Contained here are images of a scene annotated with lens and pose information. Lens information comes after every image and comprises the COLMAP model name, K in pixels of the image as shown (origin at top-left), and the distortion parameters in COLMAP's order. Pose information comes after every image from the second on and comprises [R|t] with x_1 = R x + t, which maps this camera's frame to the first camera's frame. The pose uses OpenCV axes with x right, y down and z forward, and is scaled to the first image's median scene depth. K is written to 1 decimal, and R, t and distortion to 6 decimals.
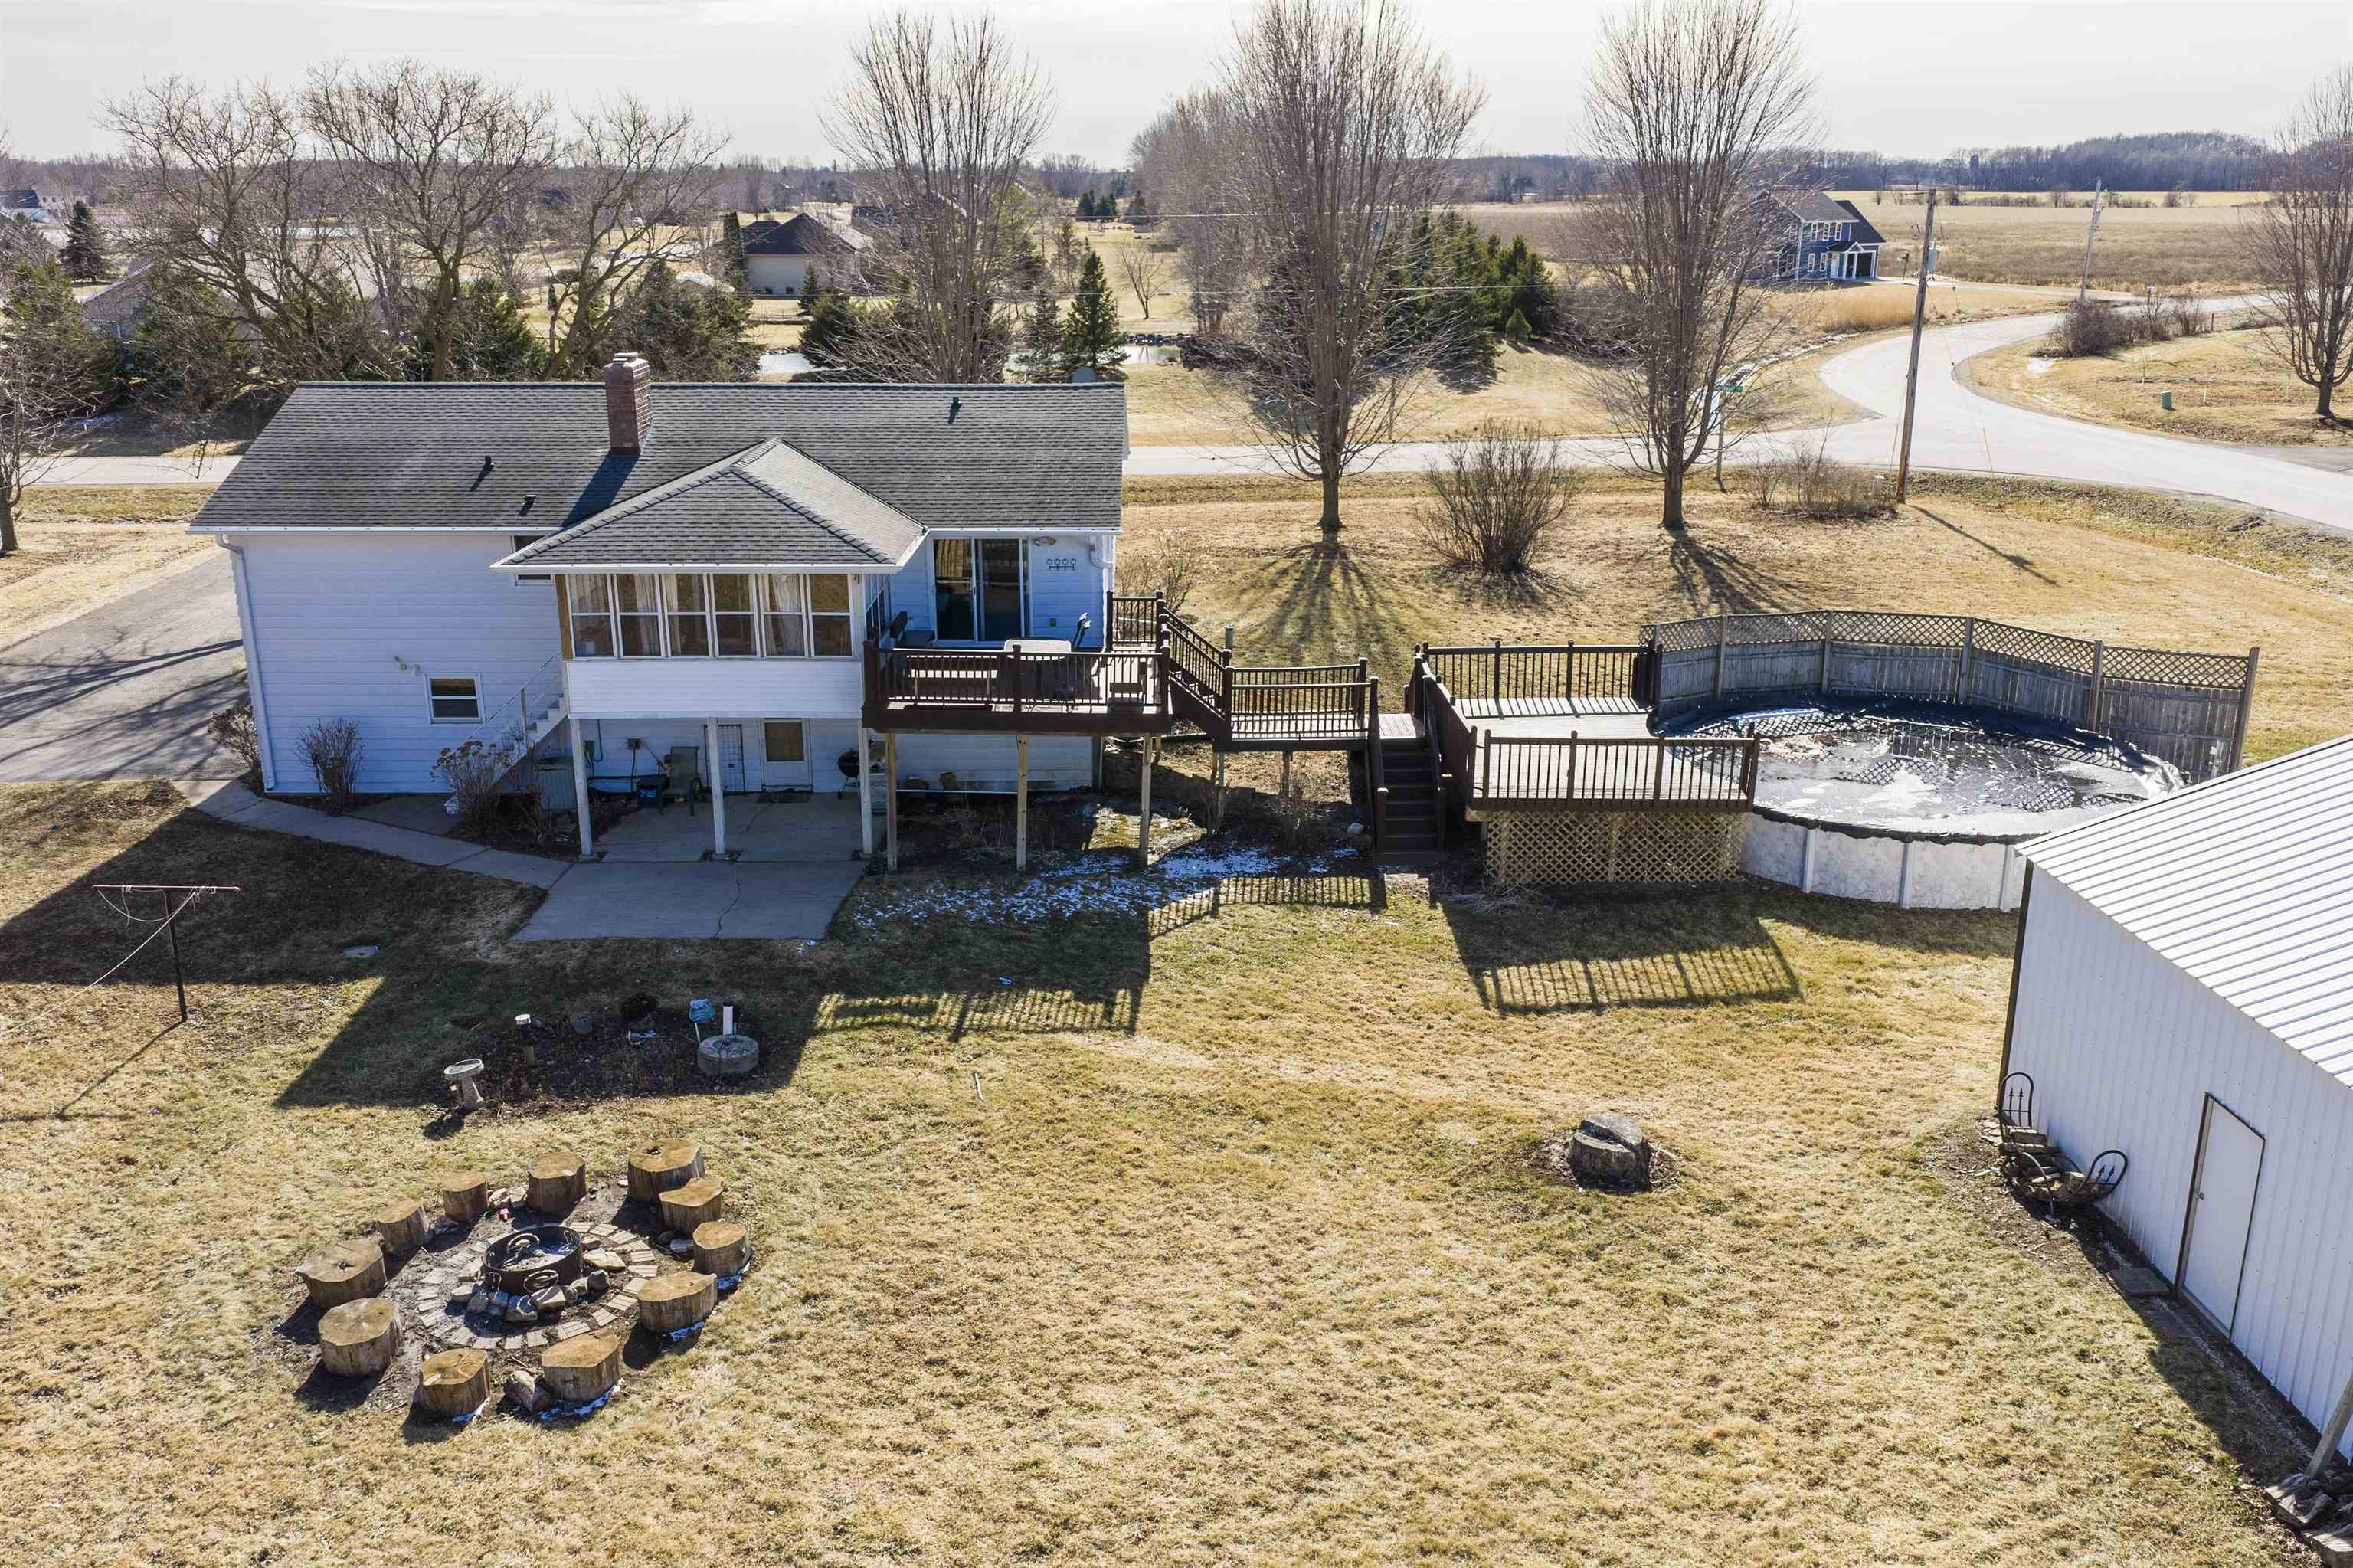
lens RADIAL K [[1945.4, 0, 1171.8], [0, 1945.4, 780.1], [0, 0, 1]] dist [0.021789, -0.036551]
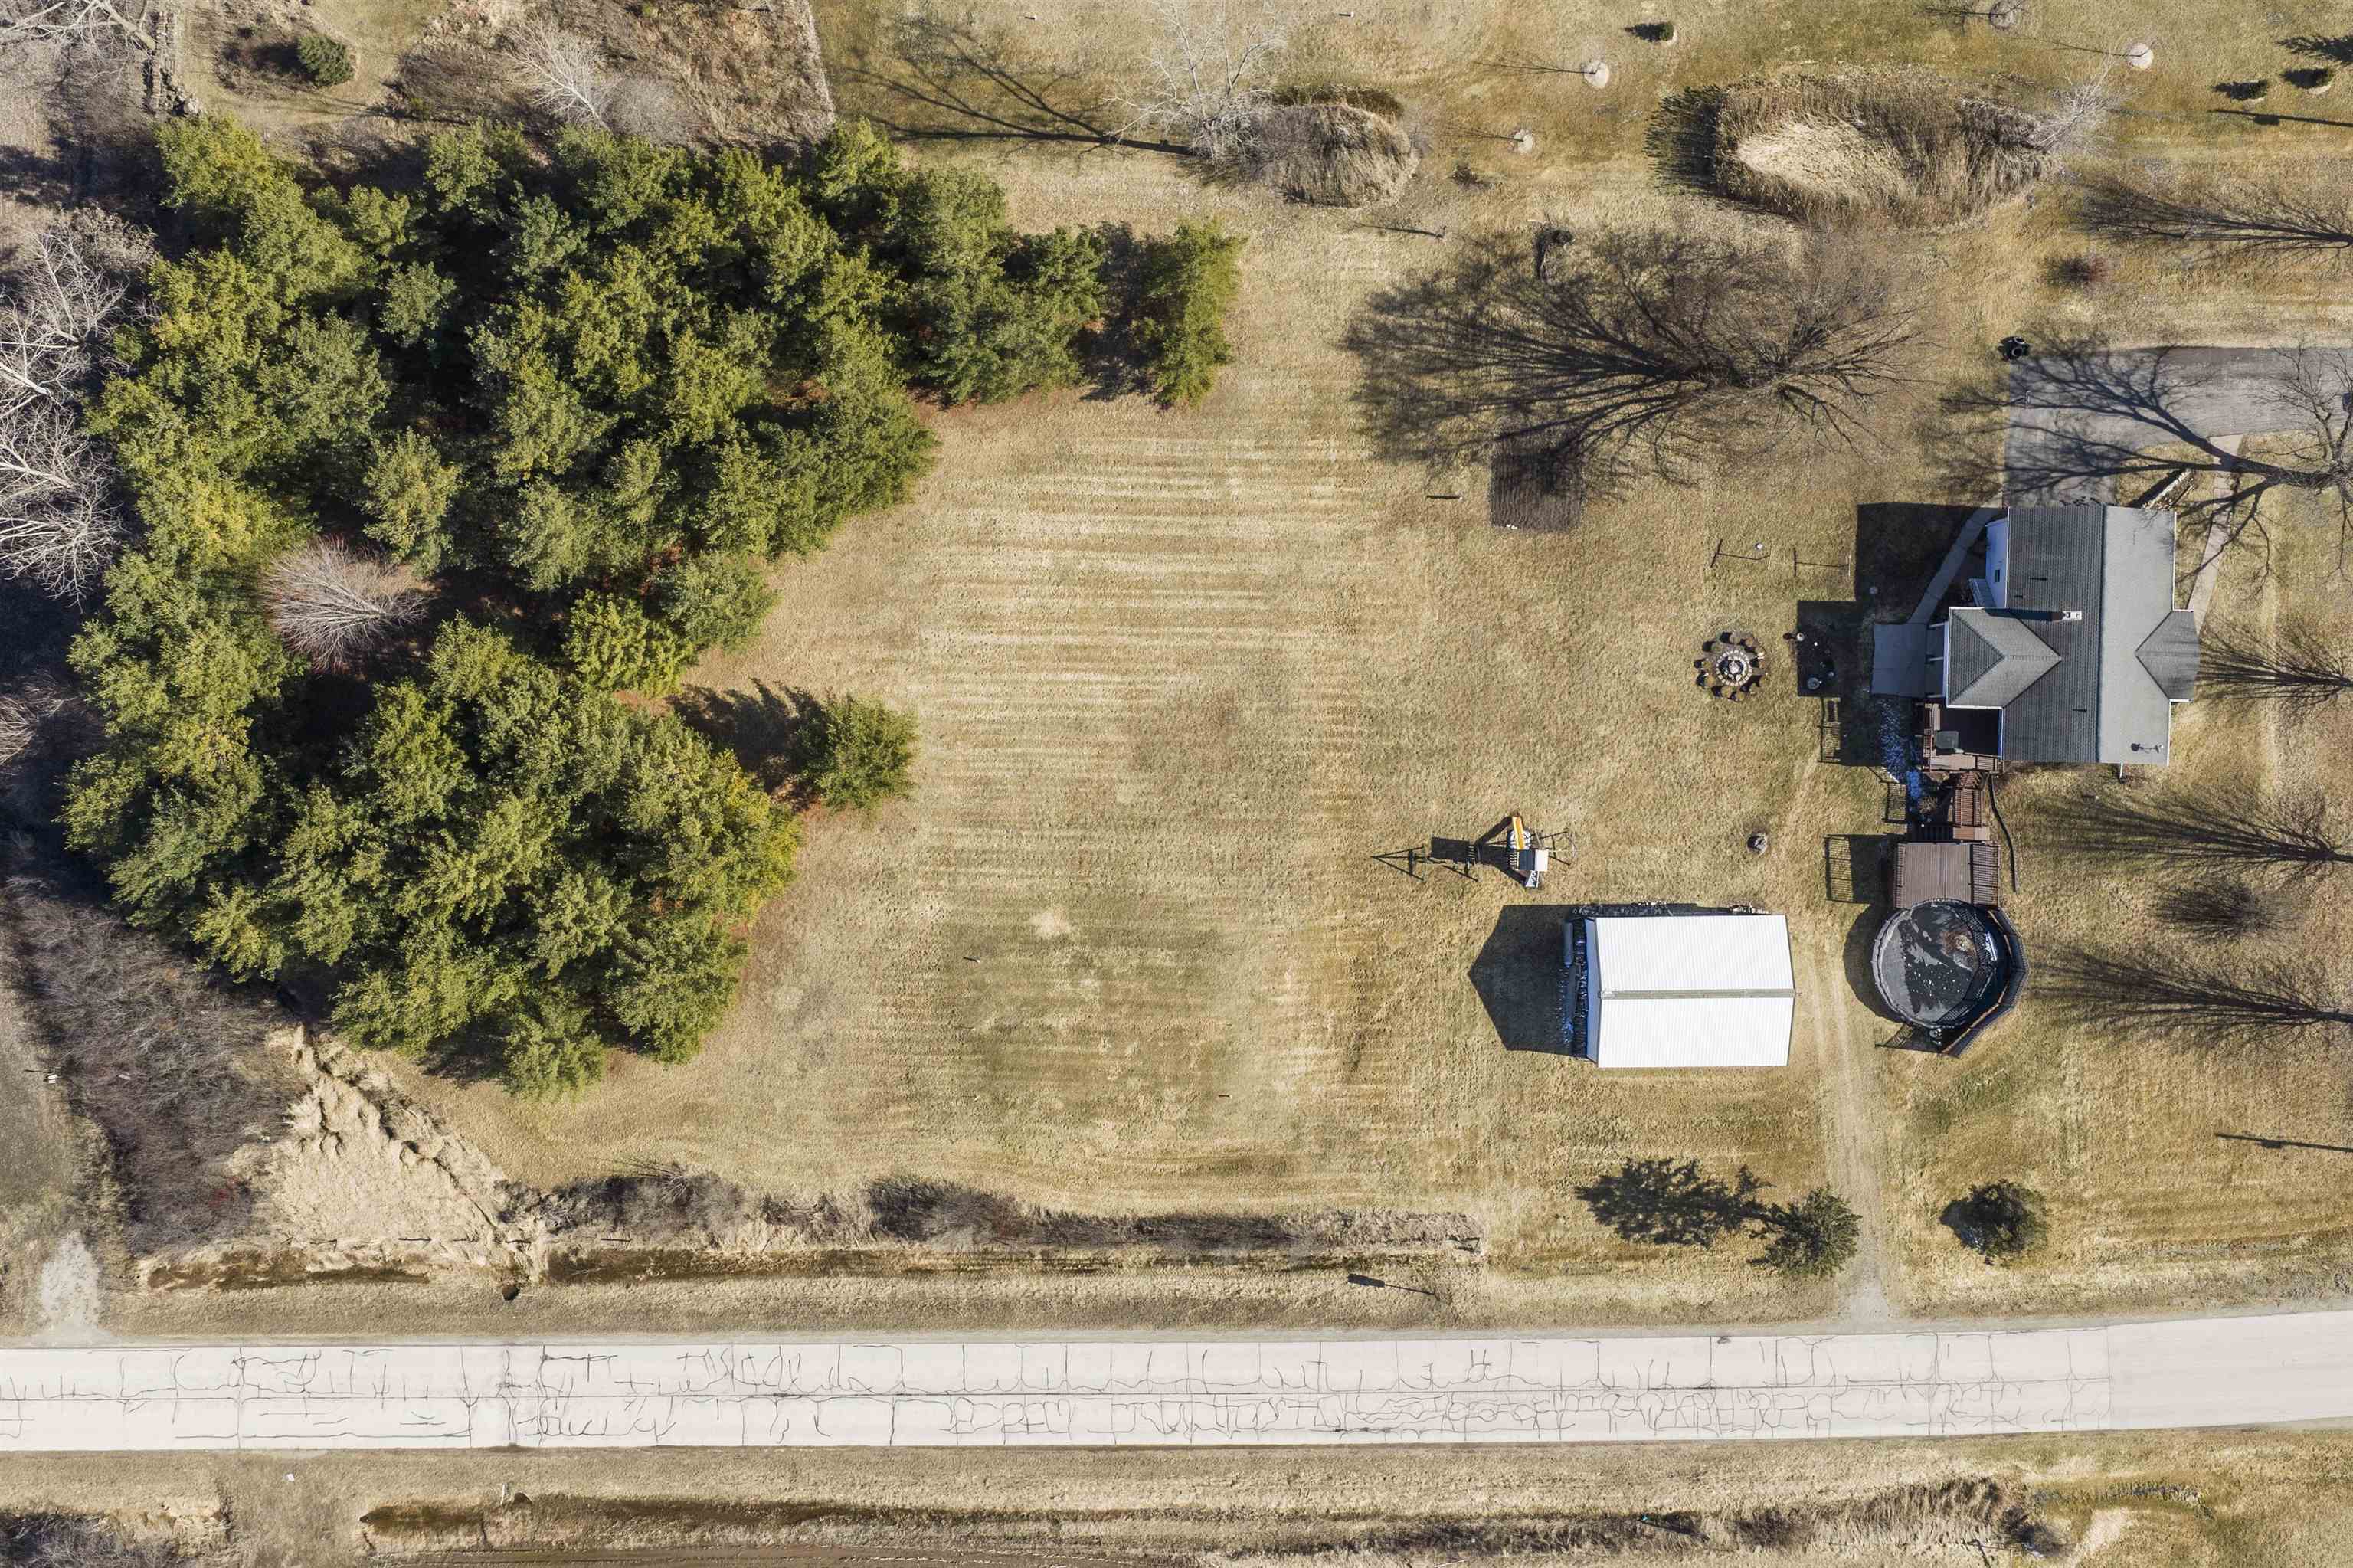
lens RADIAL K [[1945.4, 0, 1180.7], [0, 1945.4, 788.2], [0, 0, 1]] dist [0.021789, -0.036551]
pose [[-0.031020, 0.999505, 0.005157, 0.053751], [-0.278082, -0.013586, 0.960461, -3.180910], [0.960056, 0.028360, 0.278366, -1.480781]]
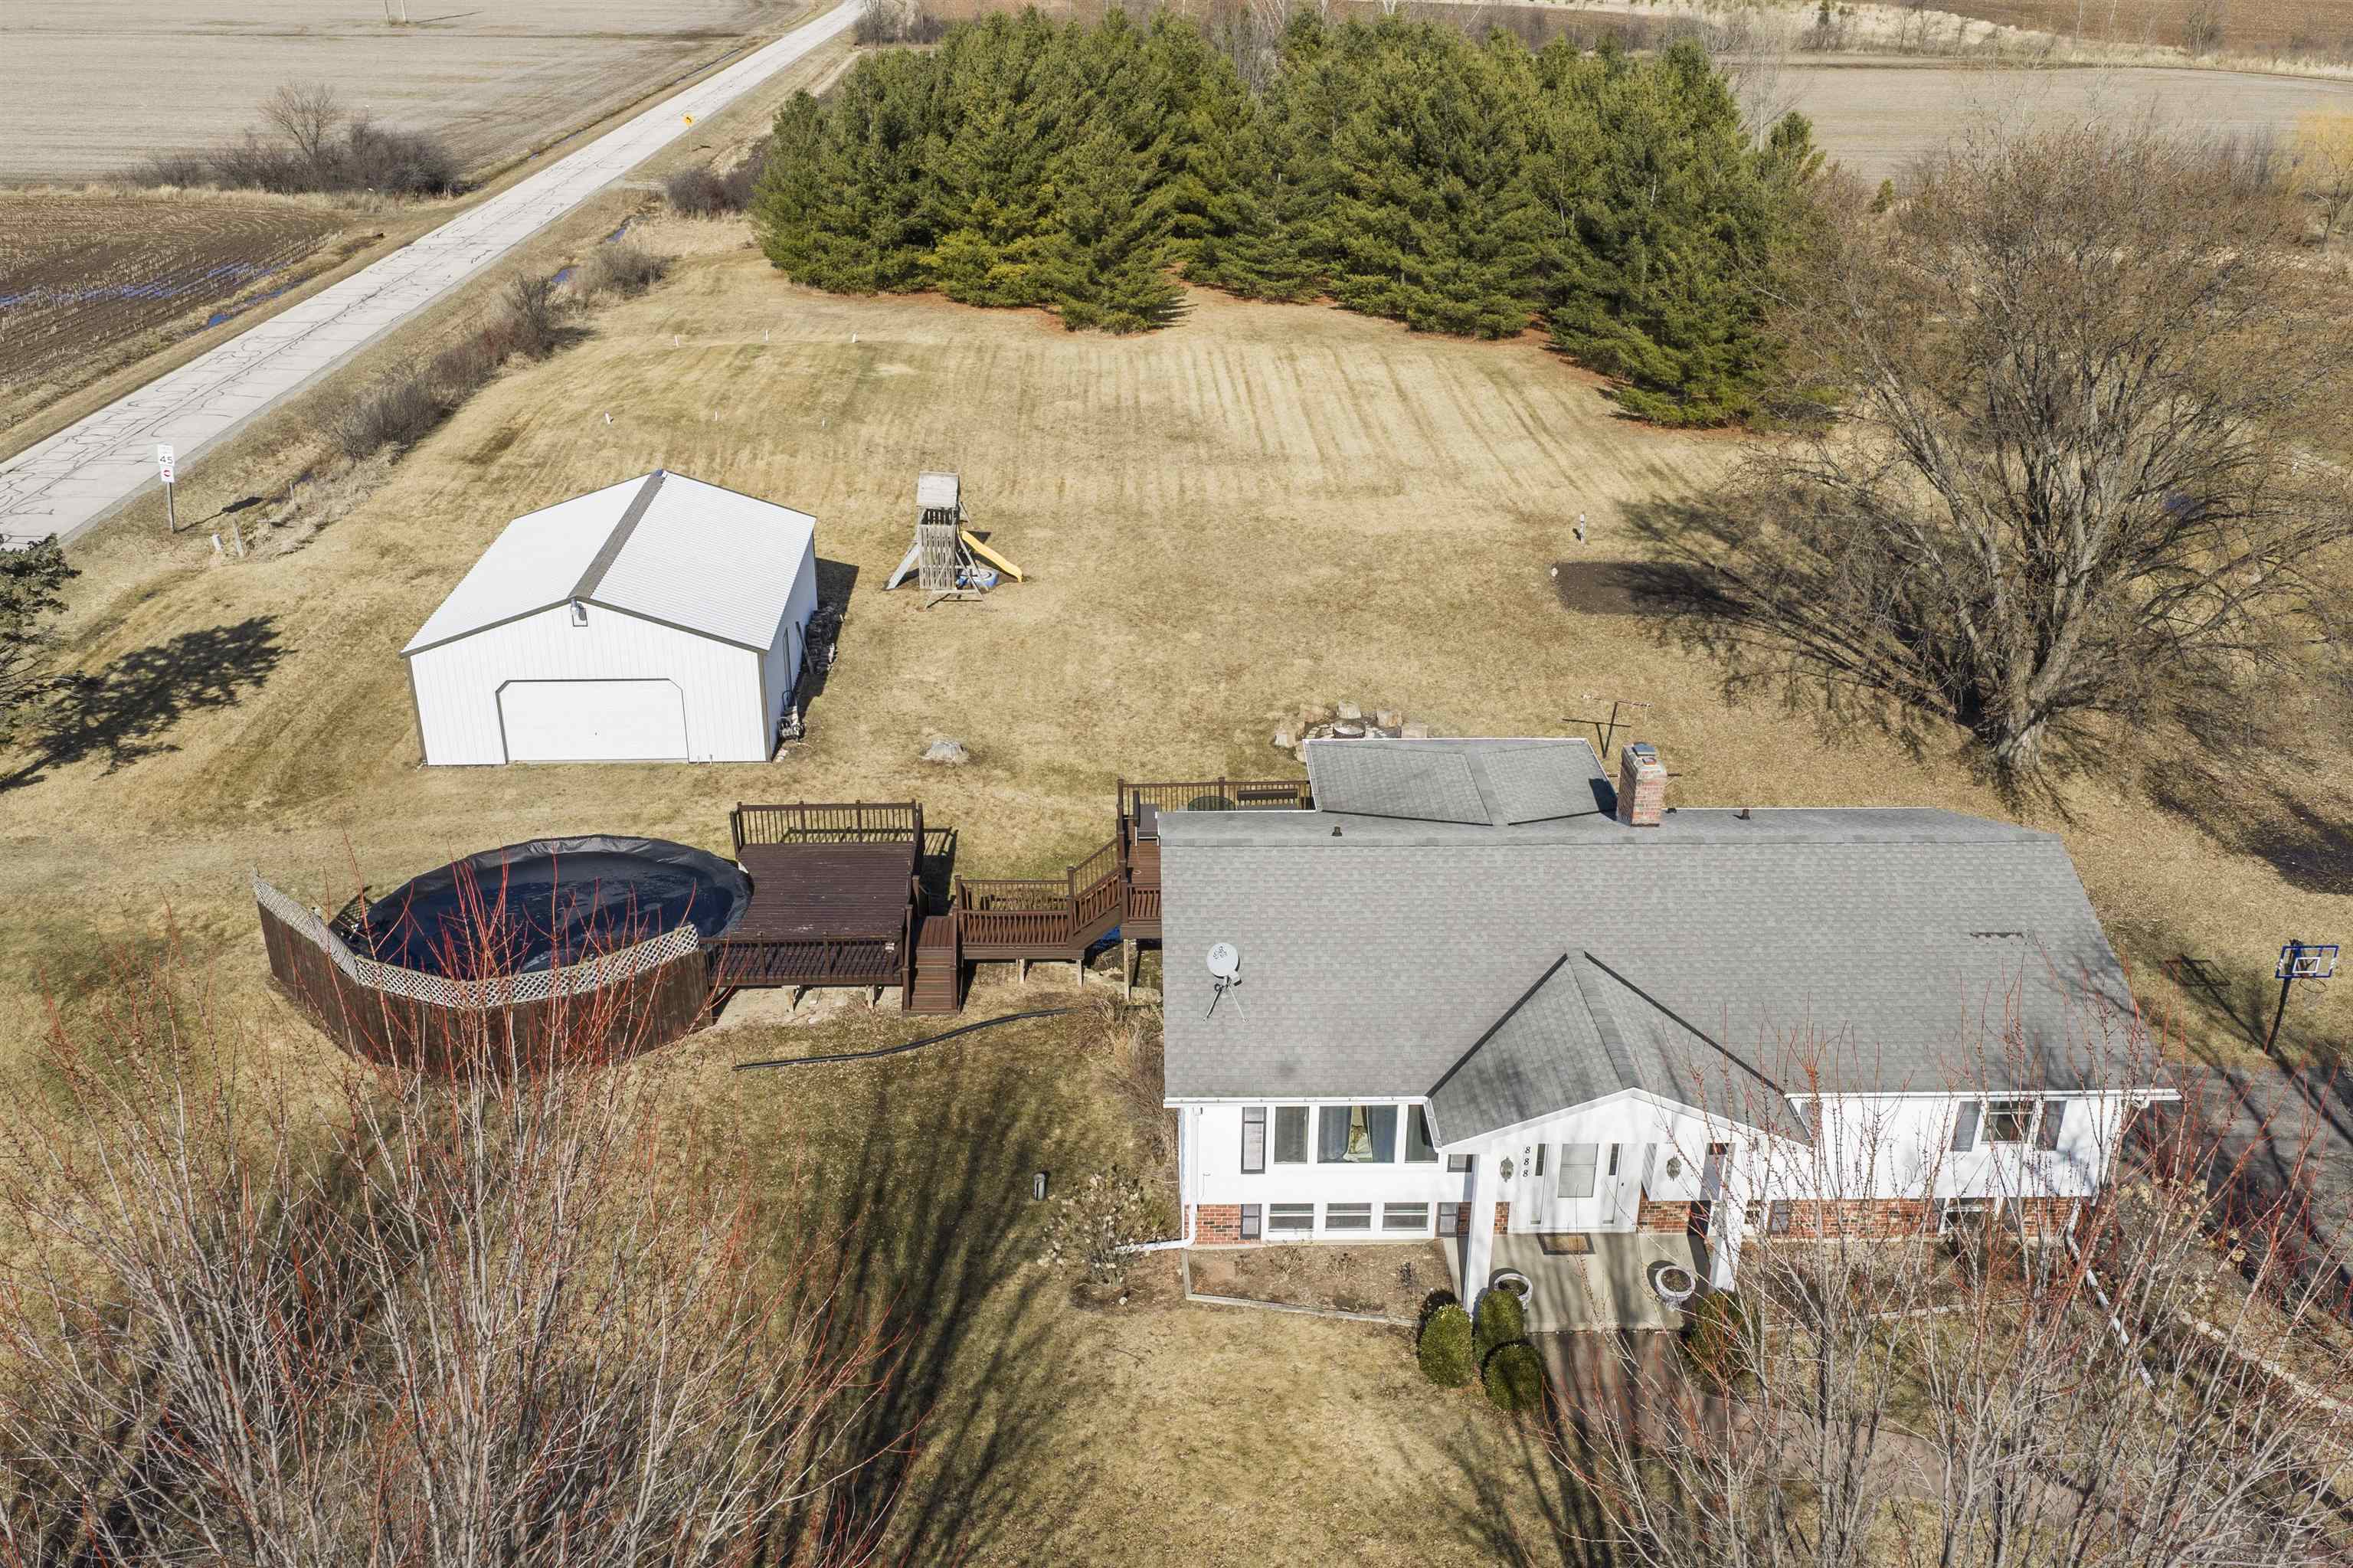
lens RADIAL K [[1945.4, 0, 1167.4], [0, 1945.4, 787.0], [0, 0, 1]] dist [0.021789, -0.036551]
pose [[-0.999909, -0.003932, -0.012878, -0.017280], [-0.011504, 0.746440, 0.665353, -0.922101], [0.006997, 0.665441, -0.746418, 1.853710]]
